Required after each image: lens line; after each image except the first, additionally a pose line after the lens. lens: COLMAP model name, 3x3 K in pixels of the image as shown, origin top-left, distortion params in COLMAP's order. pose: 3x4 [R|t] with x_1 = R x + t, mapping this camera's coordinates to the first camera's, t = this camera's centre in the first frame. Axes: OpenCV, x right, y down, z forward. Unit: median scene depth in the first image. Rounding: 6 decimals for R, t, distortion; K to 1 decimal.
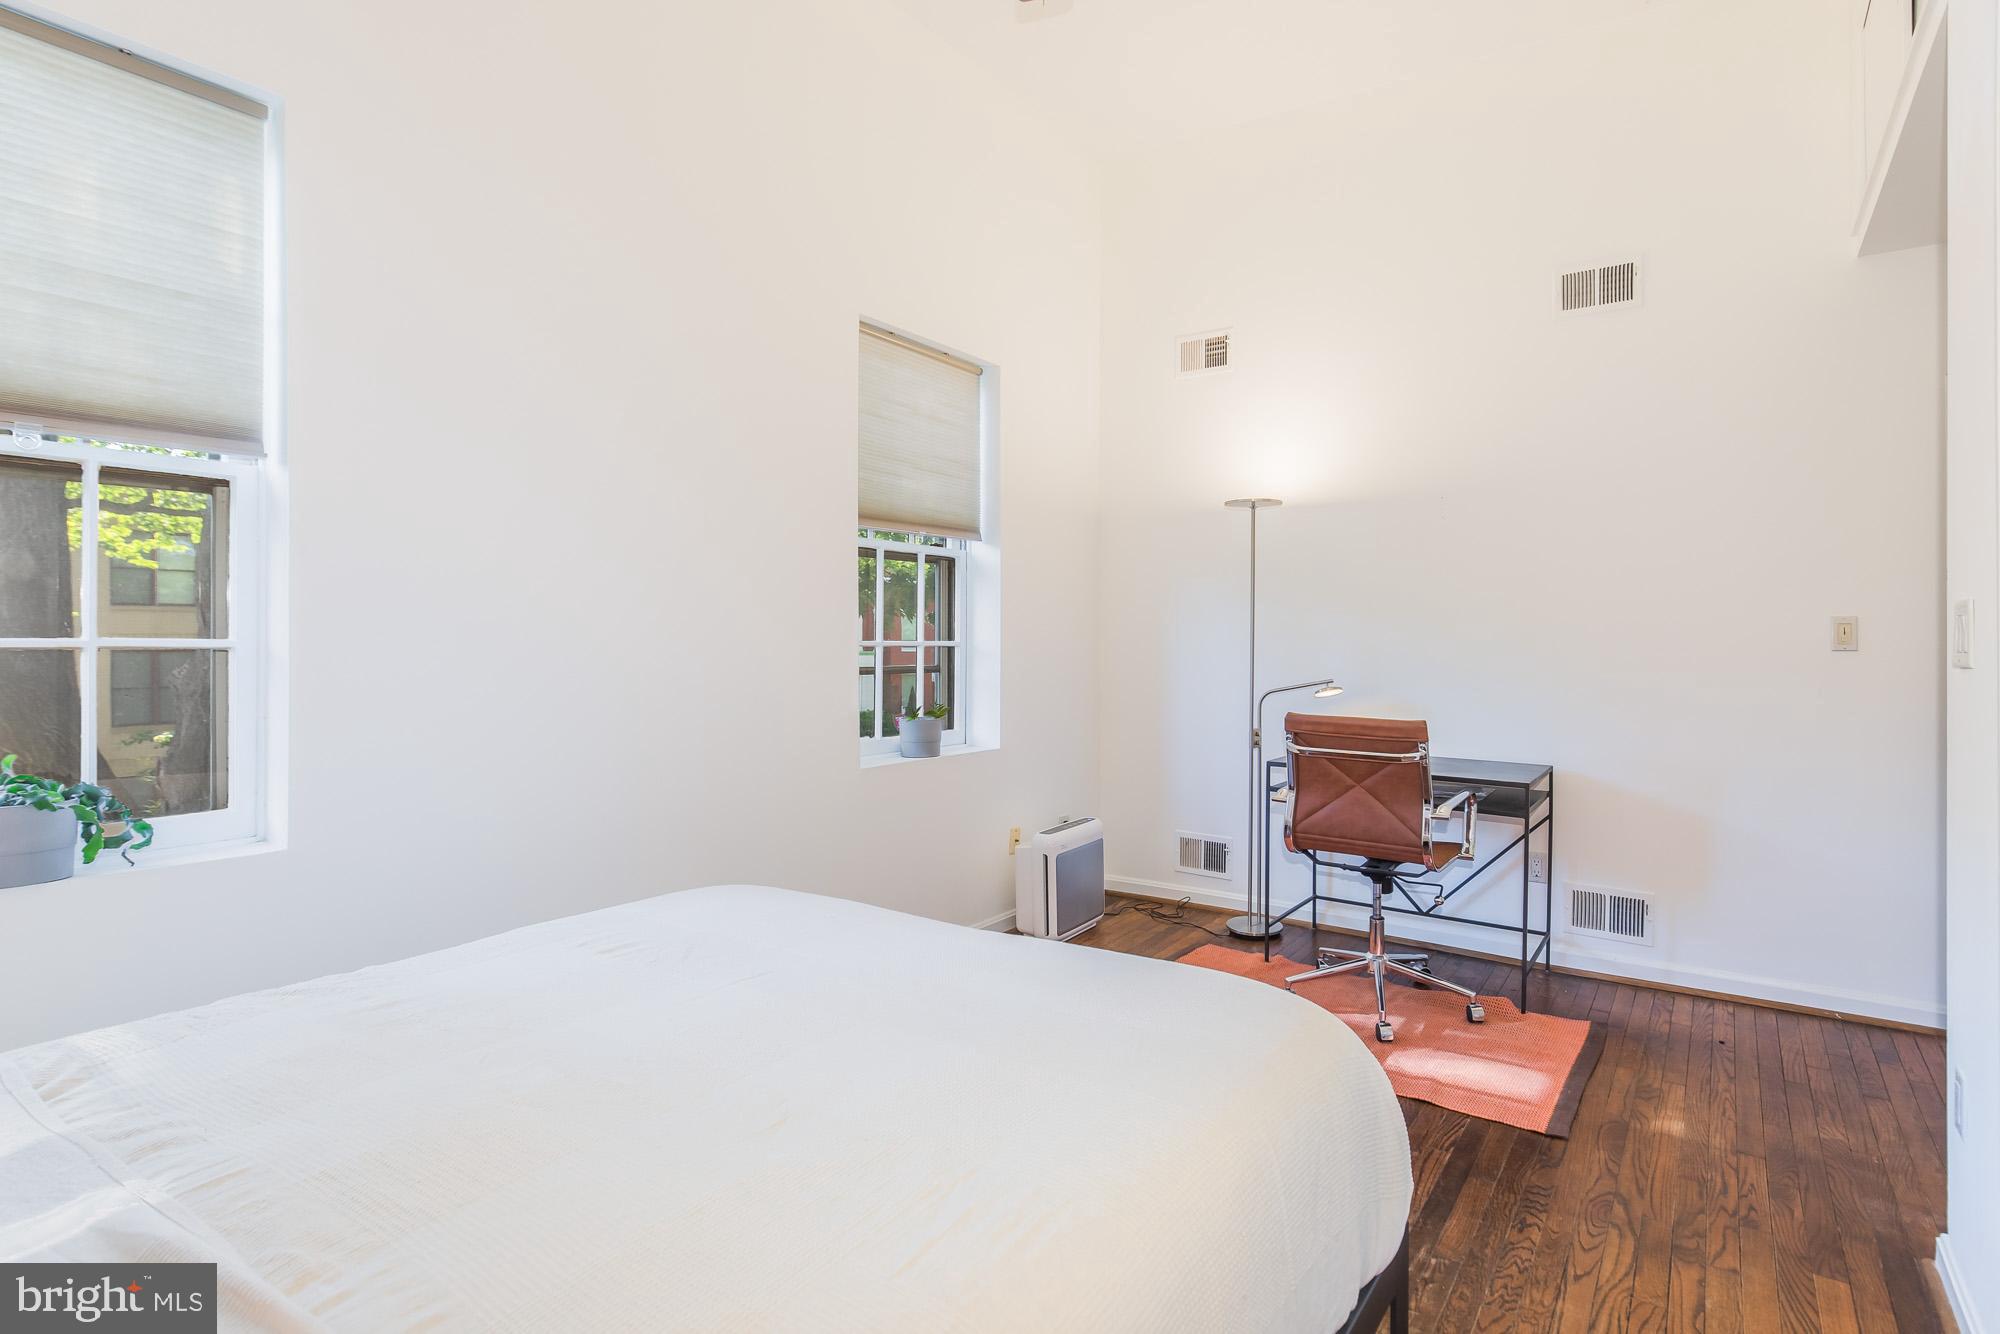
lens RADIAL K [[953.1, 0, 1072.3], [0, 953.1, 646.8], [0, 0, 1]] dist [-0.010196, 0.000791]
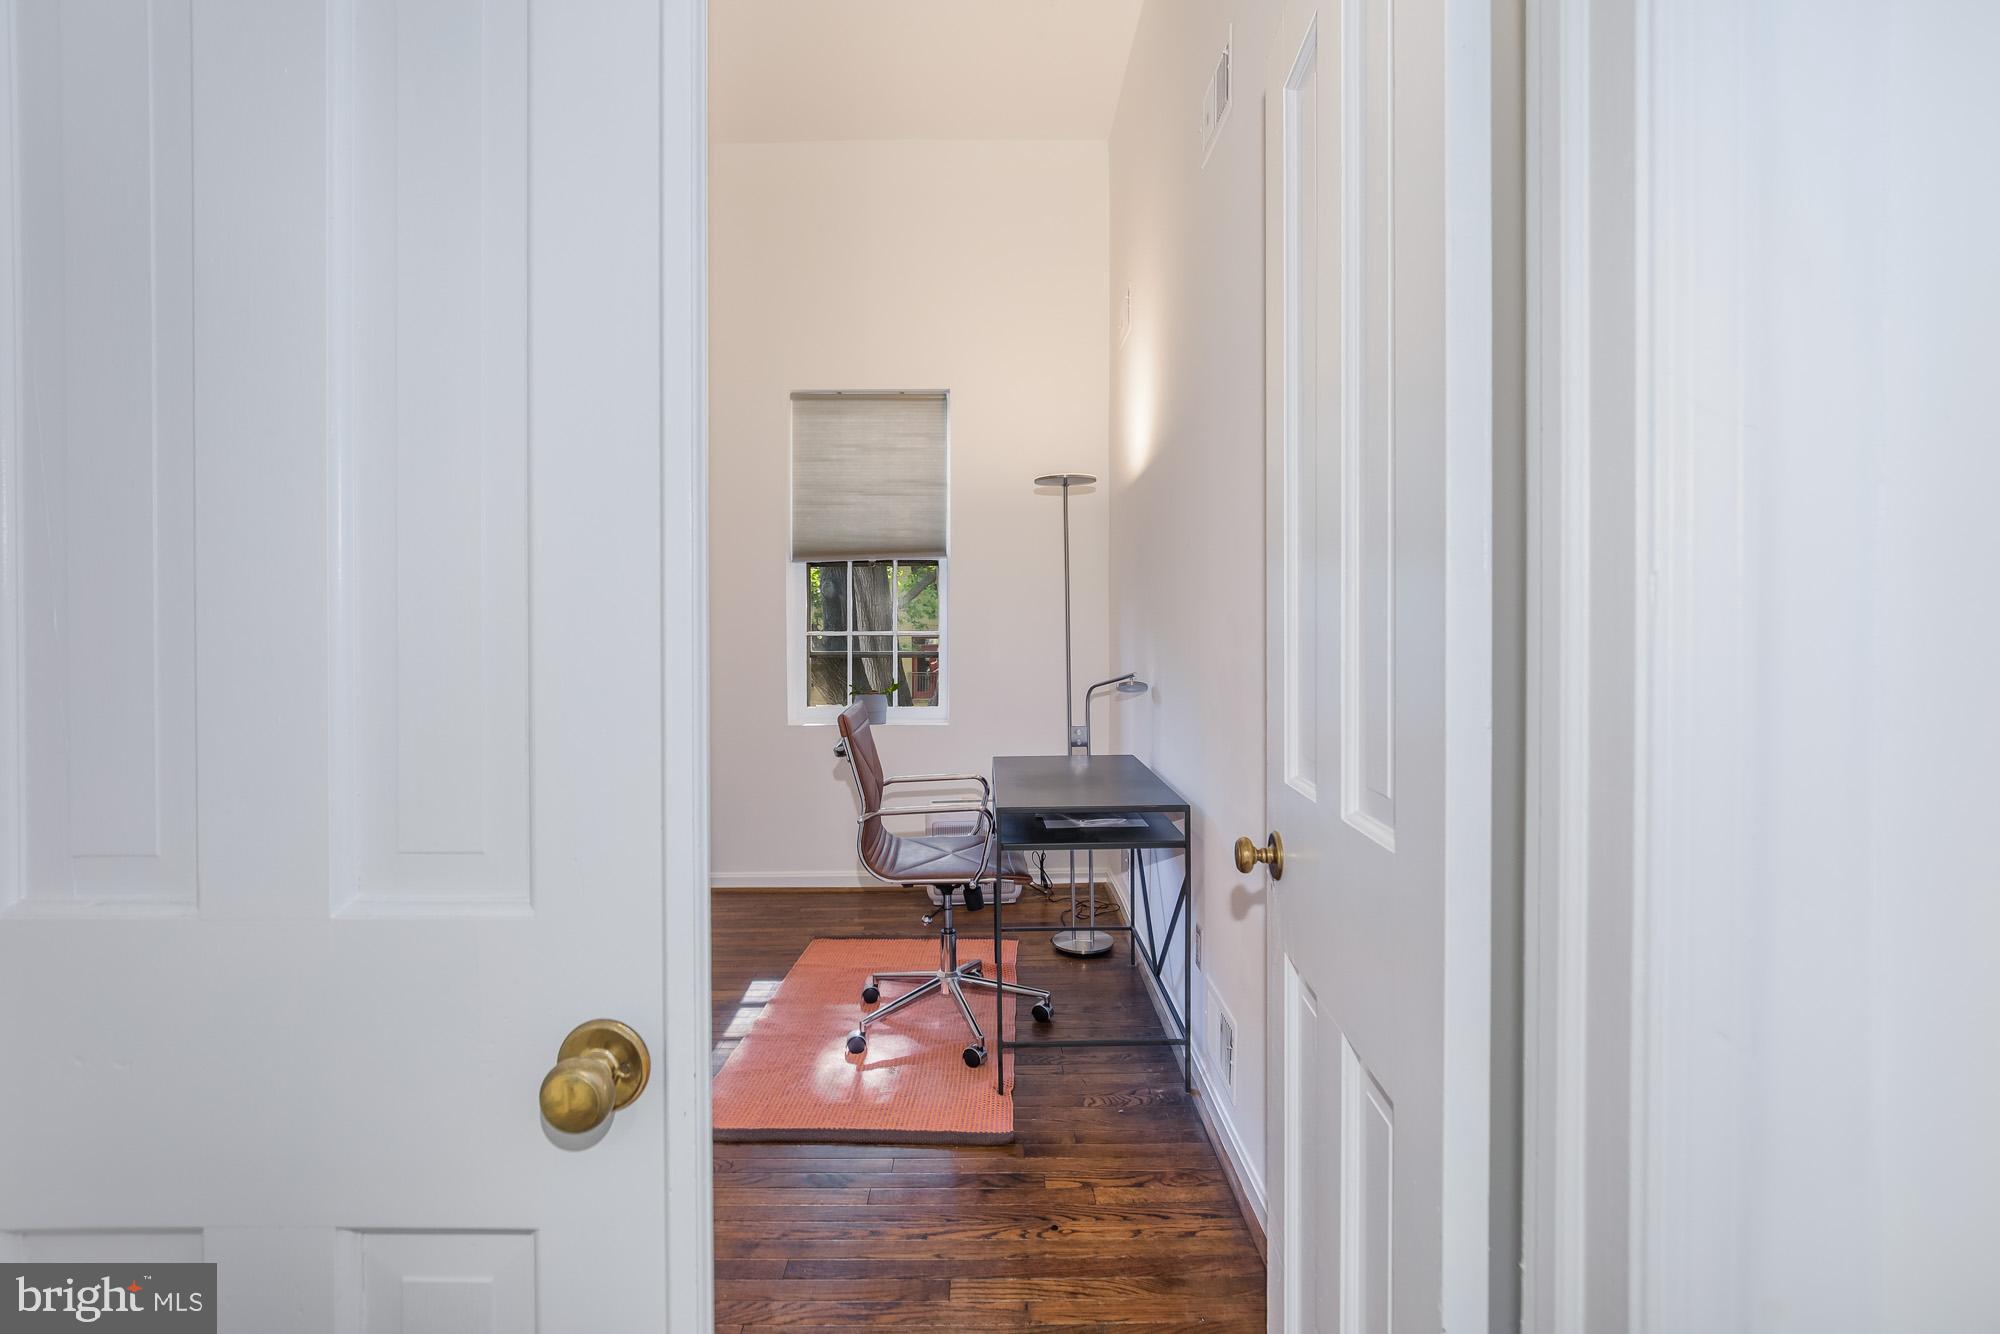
lens RADIAL K [[924.3, 0, 983.8], [0, 924.3, 647.0], [0, 0, 1]] dist [-0.013355, 0.007336]
pose [[0.540915, 0.011302, -0.841001, 1.018168], [-0.000176, 0.999911, 0.013325, -0.002575], [0.841077, -0.007060, 0.540869, 0.512705]]
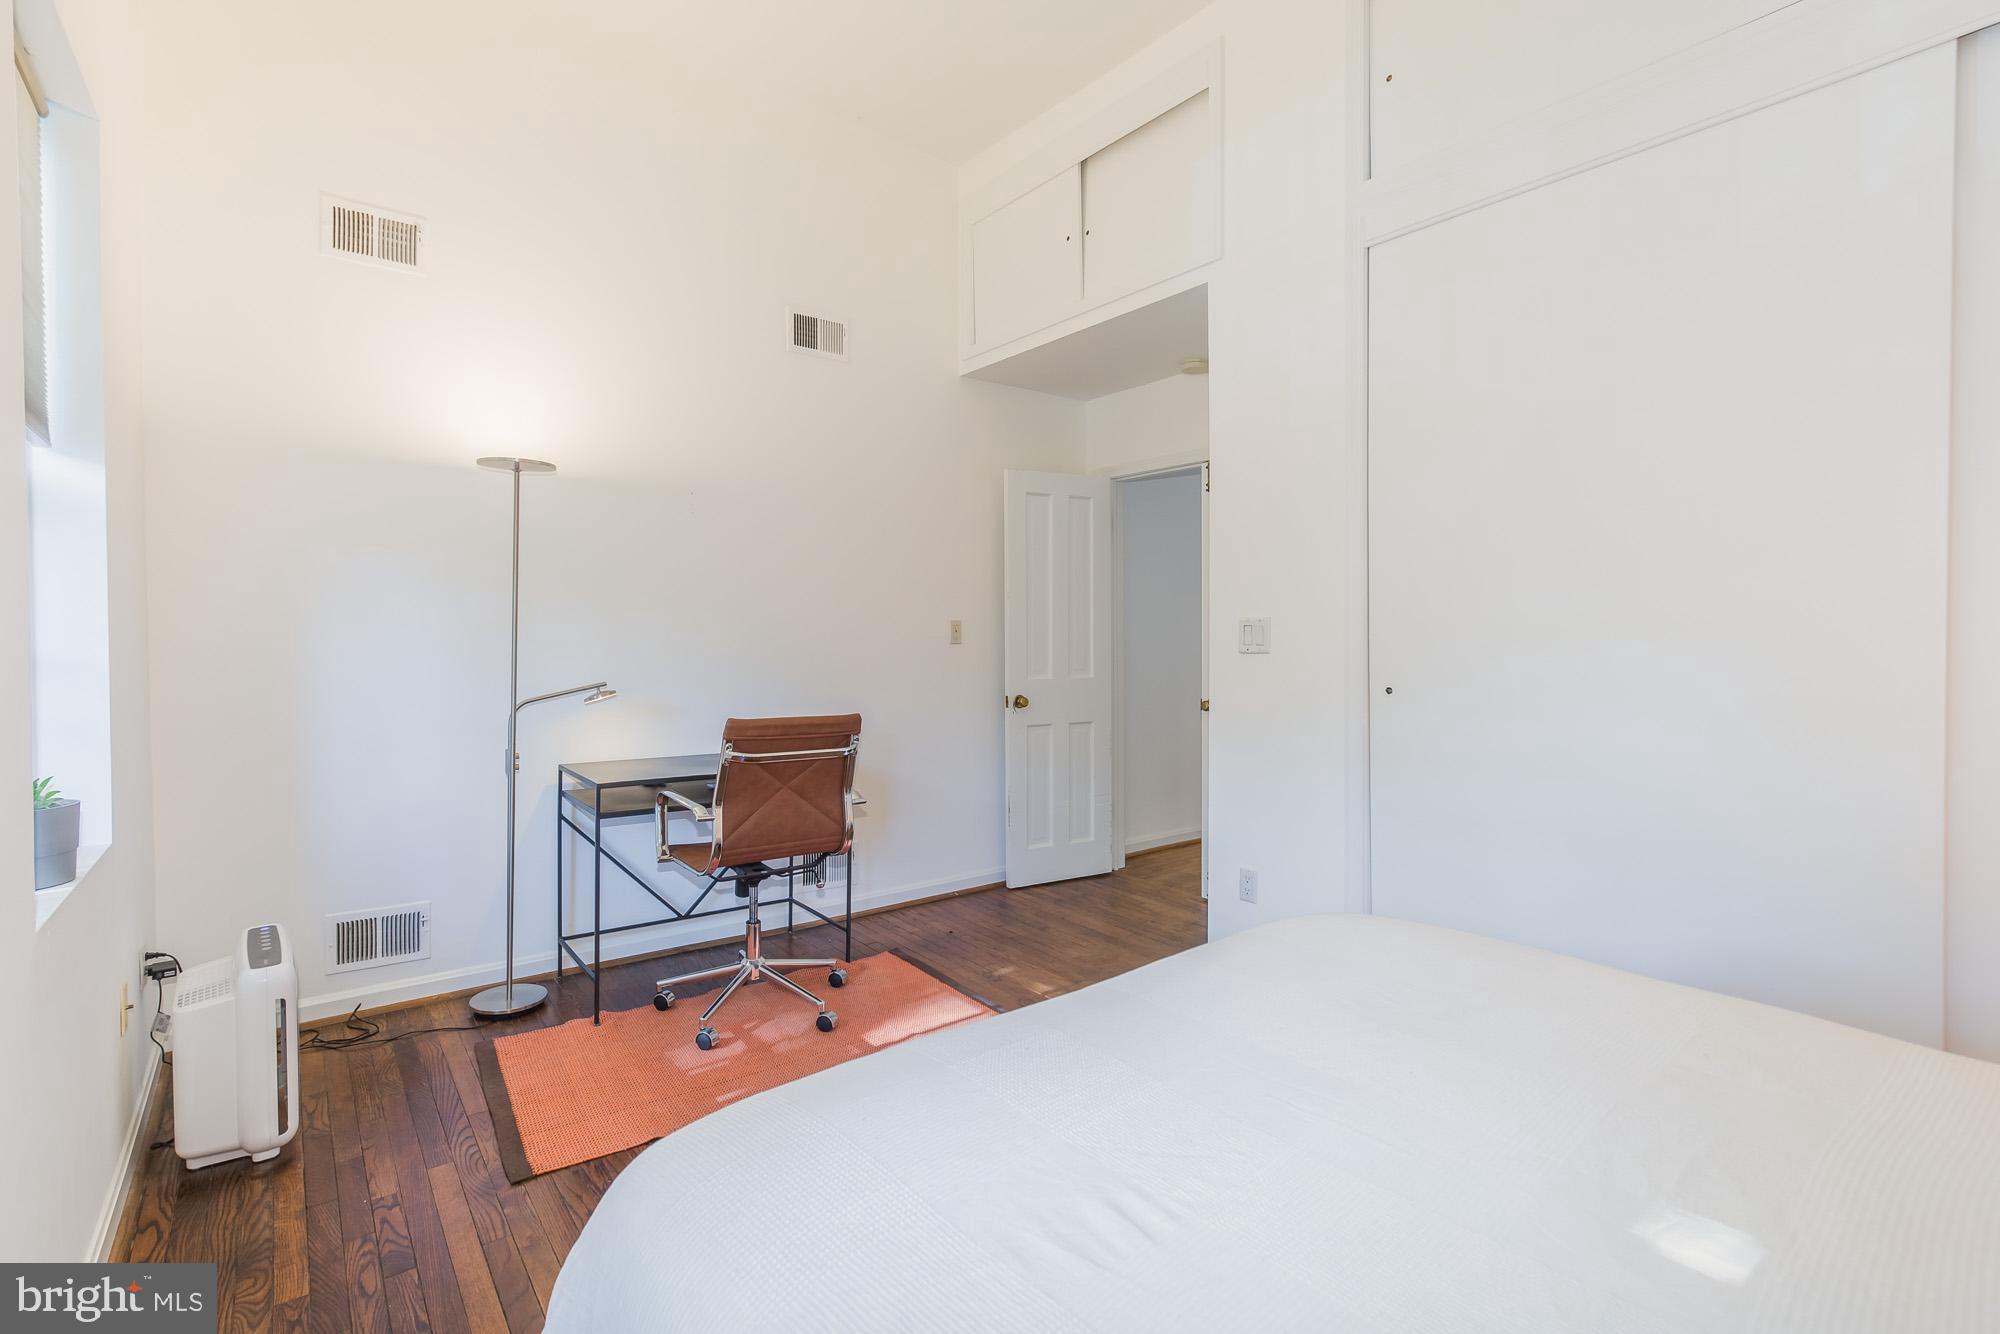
lens RADIAL K [[924.3, 0, 983.8], [0, 924.3, 647.0], [0, 0, 1]] dist [-0.013355, 0.007336]
pose [[0.333605, -0.013248, 0.942620, -0.458151], [0.006777, 0.999909, 0.011654, -0.006349], [-0.942688, 0.002500, 0.333665, 0.431171]]
